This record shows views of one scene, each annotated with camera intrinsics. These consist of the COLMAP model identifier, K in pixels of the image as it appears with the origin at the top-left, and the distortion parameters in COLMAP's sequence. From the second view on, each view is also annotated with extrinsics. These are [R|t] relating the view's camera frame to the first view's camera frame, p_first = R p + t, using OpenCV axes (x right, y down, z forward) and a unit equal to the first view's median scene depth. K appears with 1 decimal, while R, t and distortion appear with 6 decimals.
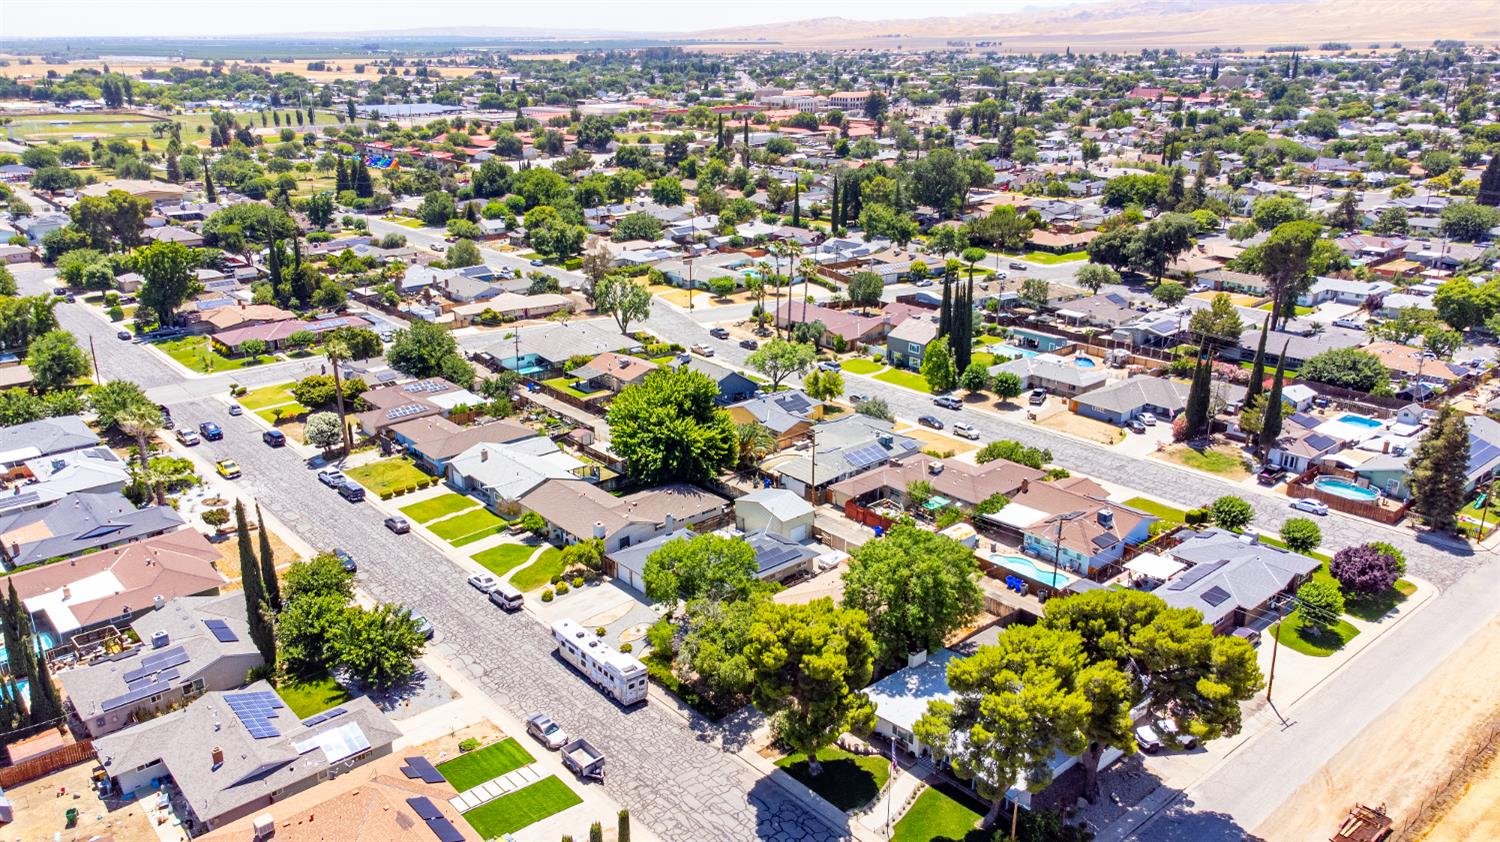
lens RADIAL K [[1098.9, 0, 750.0], [0, 1098.9, 421.0], [0, 0, 1]] dist [0.049937, 0.005643]
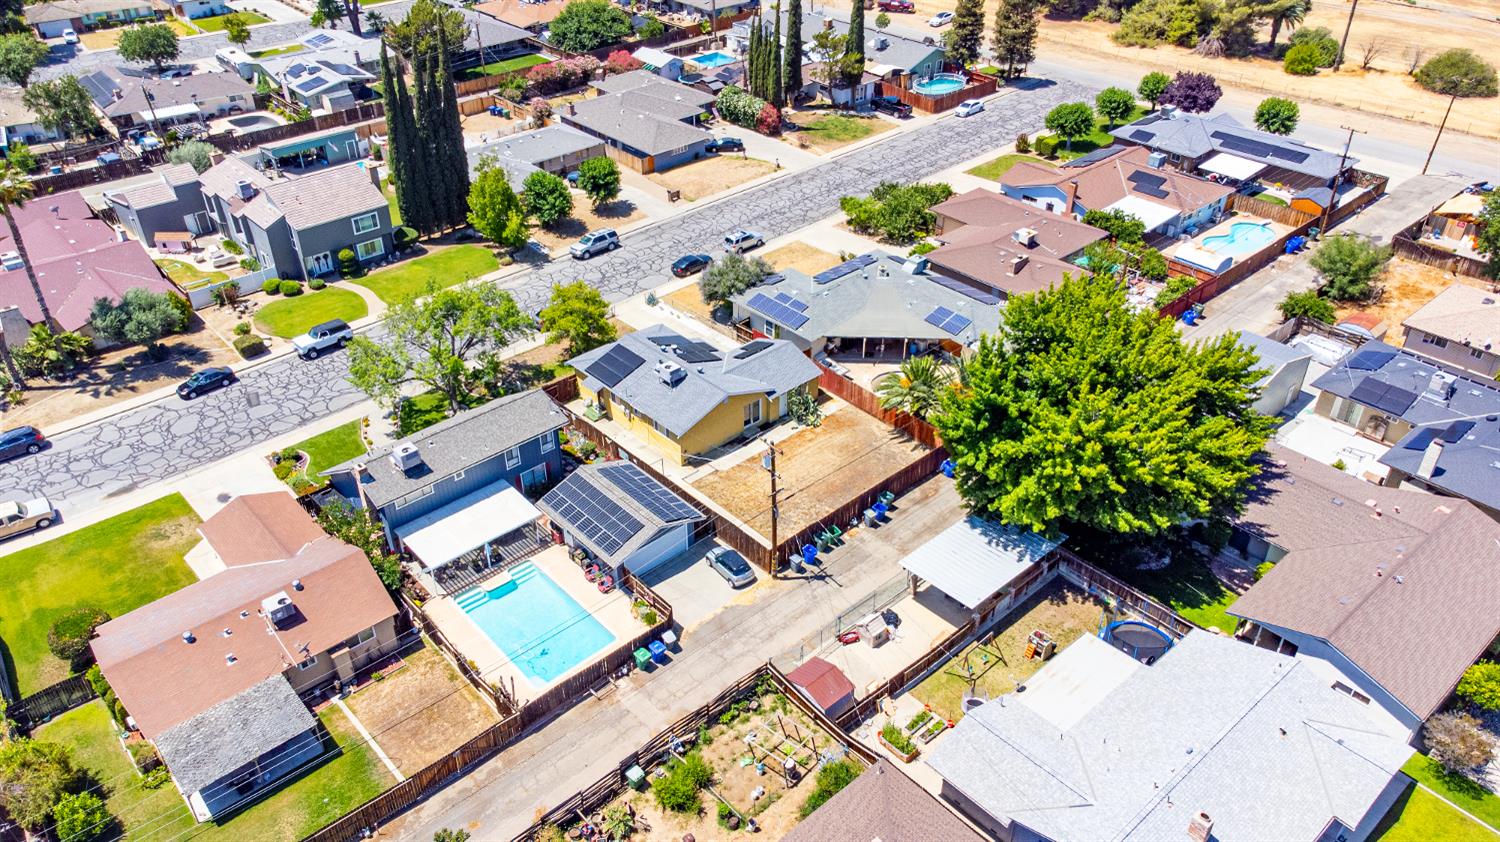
lens RADIAL K [[1112.3, 0, 750.0], [0, 1112.3, 421.0], [0, 0, 1]] dist [0.002884, 0.080267]
pose [[0.000132, -0.556174, 0.831066, -0.313861], [0.337039, 0.782466, 0.523596, -0.194251], [-0.941491, 0.280032, 0.187555, 0.718380]]
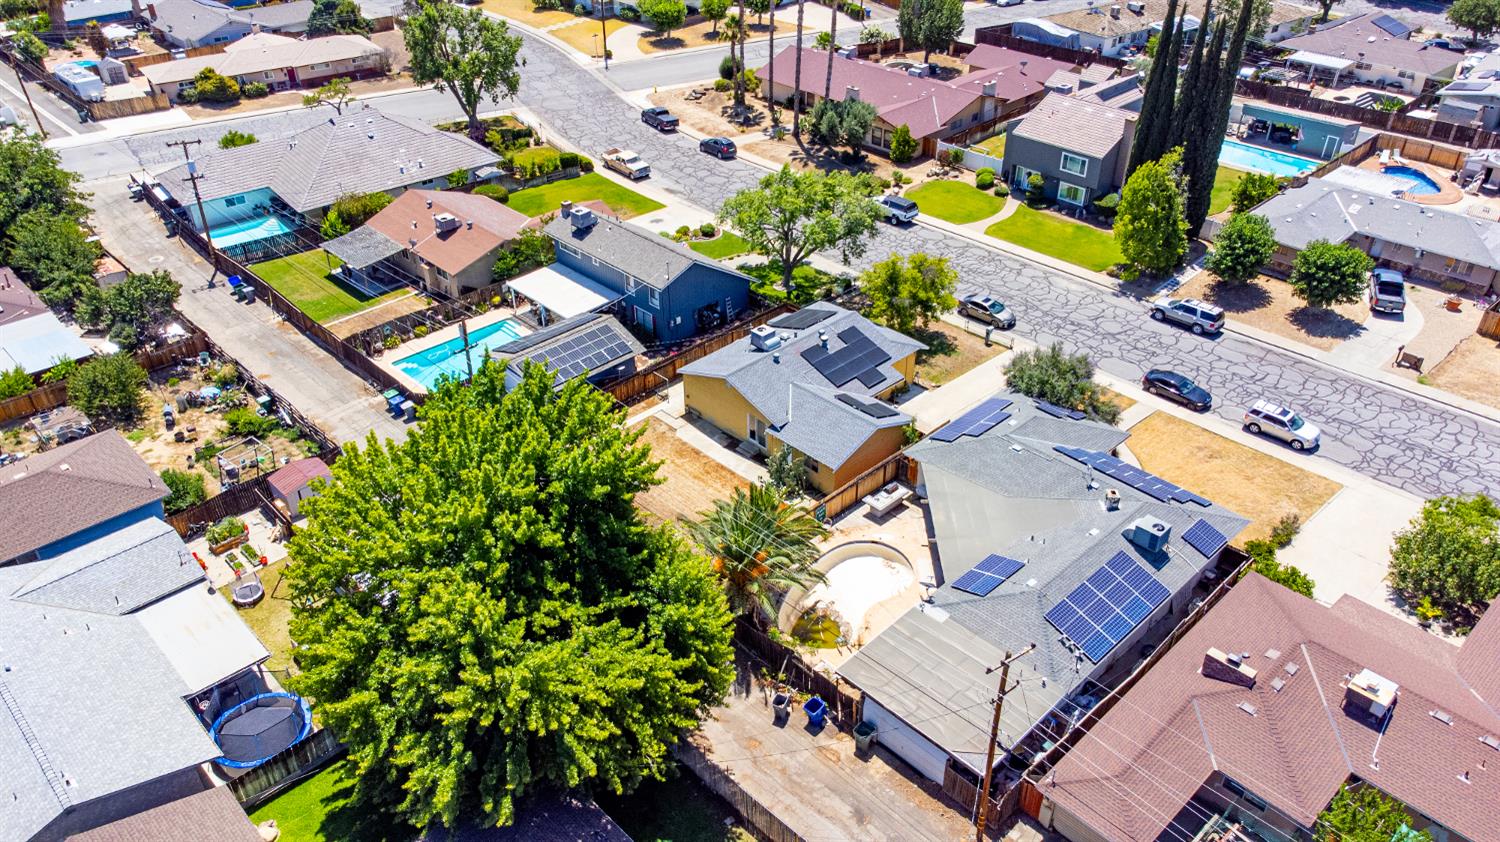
lens RADIAL K [[1112.3, 0, 750.0], [0, 1112.3, 421.0], [0, 0, 1]] dist [0.002884, 0.080267]
pose [[0.998844, -0.030227, 0.037363, -0.009901], [0.019833, 0.967409, 0.252440, -0.078640], [-0.043776, -0.251407, 0.966891, 0.488274]]
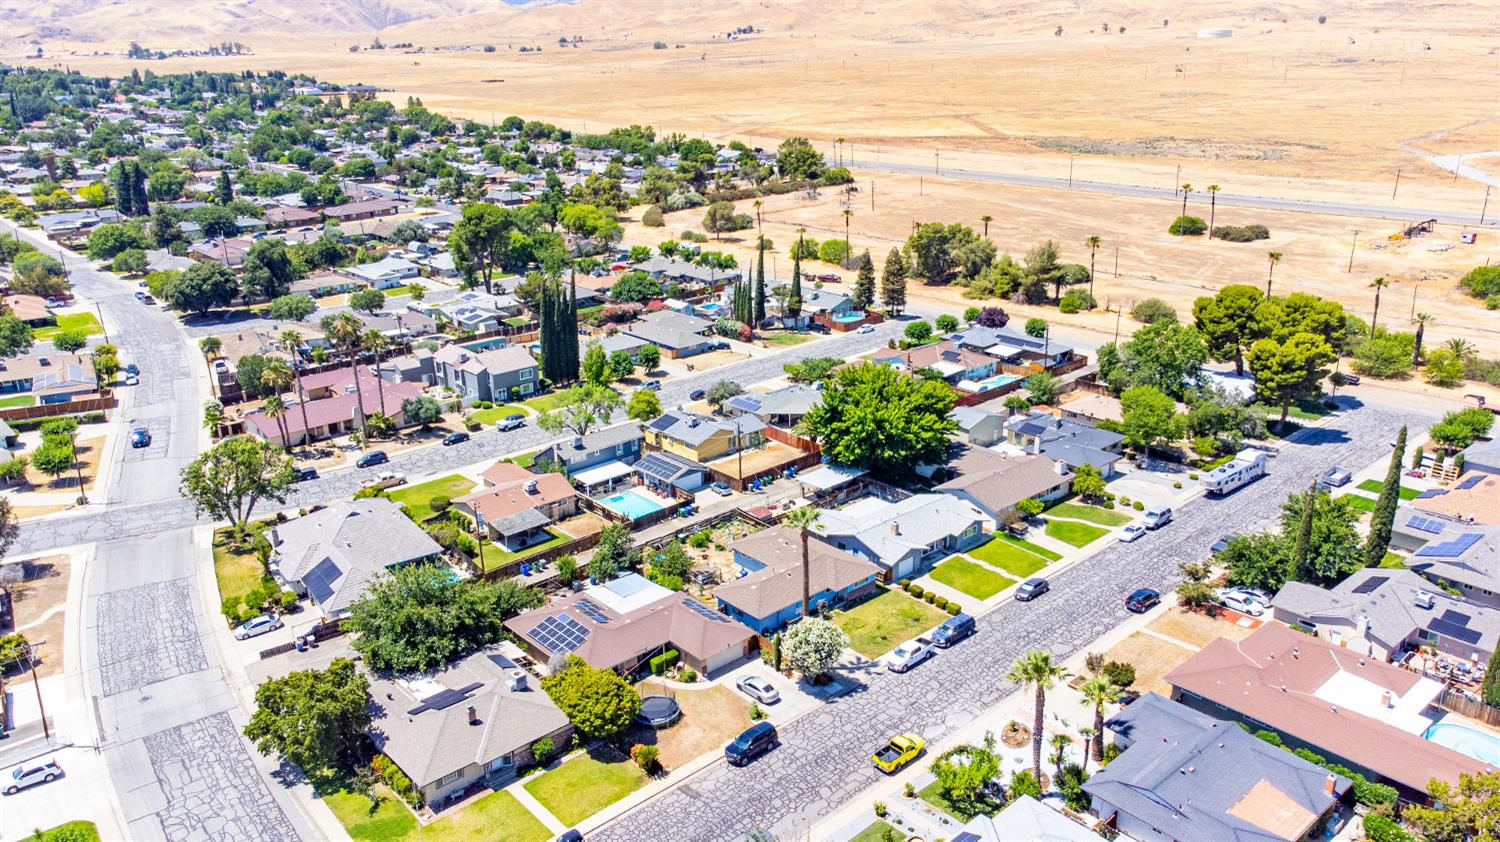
lens RADIAL K [[1098.9, 0, 750.0], [0, 1098.9, 421.0], [0, 0, 1]] dist [0.049937, 0.005643]
pose [[-0.005083, -0.325616, 0.945488, -0.747184], [0.339833, 0.888666, 0.307874, -0.246474], [-0.940472, 0.322873, 0.106138, 0.687632]]
